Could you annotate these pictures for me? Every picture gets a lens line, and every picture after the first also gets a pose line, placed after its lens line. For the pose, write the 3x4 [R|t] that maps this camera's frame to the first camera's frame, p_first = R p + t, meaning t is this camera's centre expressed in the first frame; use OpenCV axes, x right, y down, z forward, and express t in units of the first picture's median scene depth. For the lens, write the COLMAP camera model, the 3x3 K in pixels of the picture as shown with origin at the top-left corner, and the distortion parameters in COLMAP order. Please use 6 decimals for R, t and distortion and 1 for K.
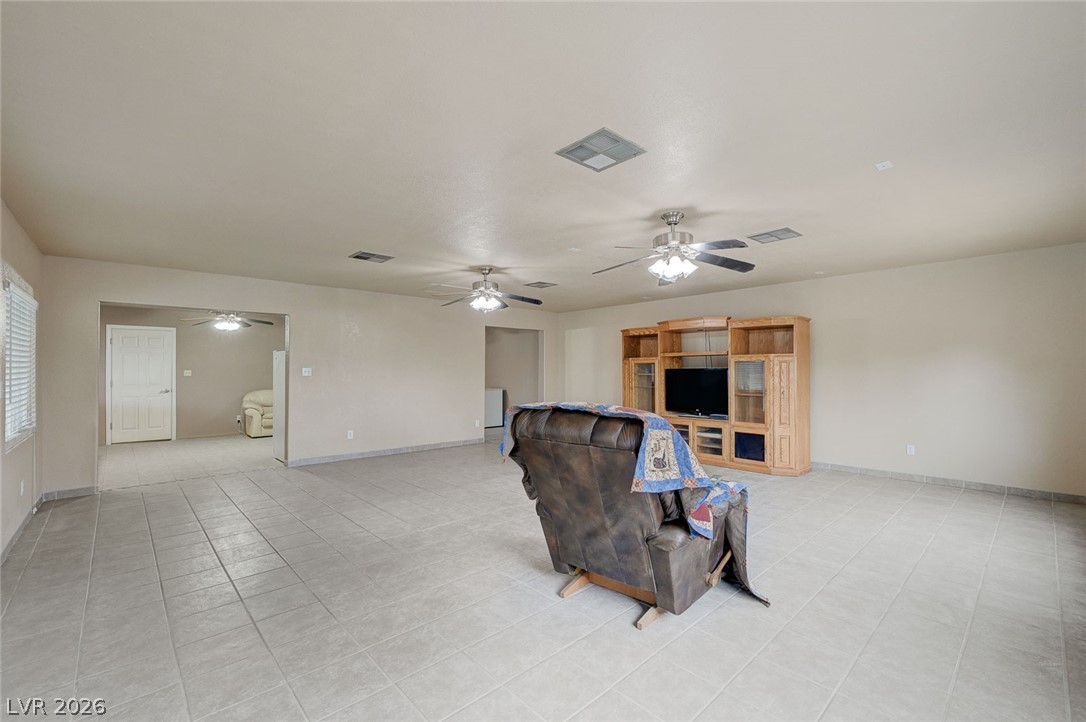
lens RADIAL K [[452.1, 0, 539.8], [0, 452.1, 369.0], [0, 0, 1]] dist [0.003416, 0.000234]
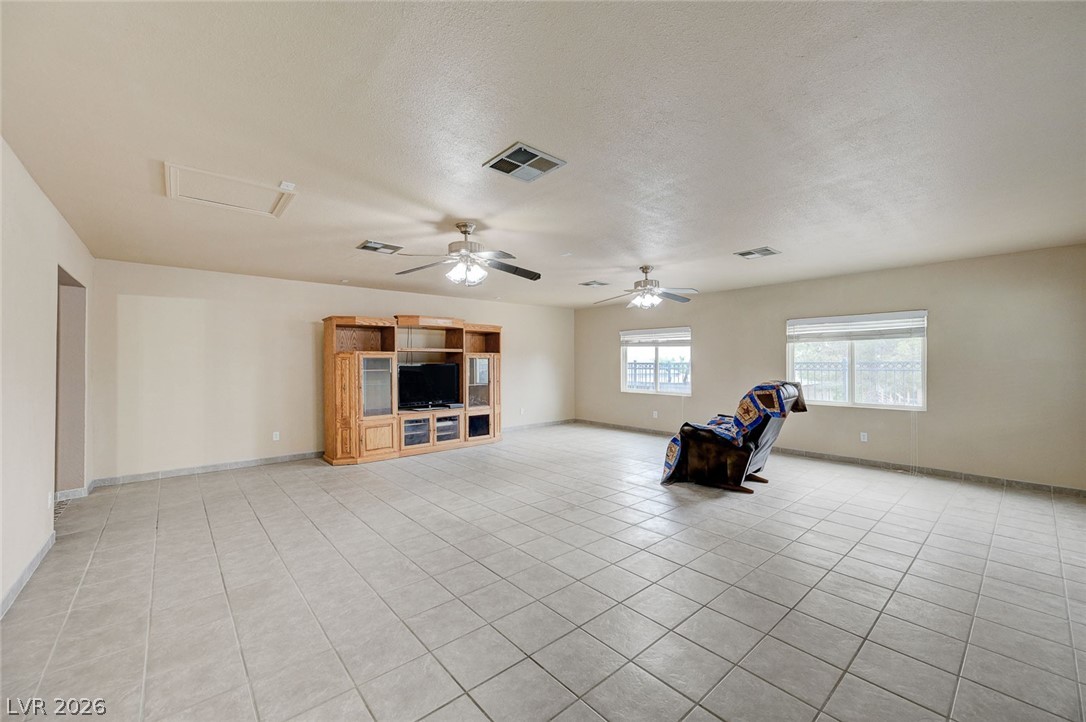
lens RADIAL K [[429.6, 0, 540.2], [0, 429.6, 358.2], [0, 0, 1]] dist [-0.002460, -0.000002]
pose [[0.027896, 0.015990, 0.999483, -0.720818], [0.002083, 0.999869, -0.016054, 0.001507], [-0.999609, 0.002530, 0.027859, 0.771811]]
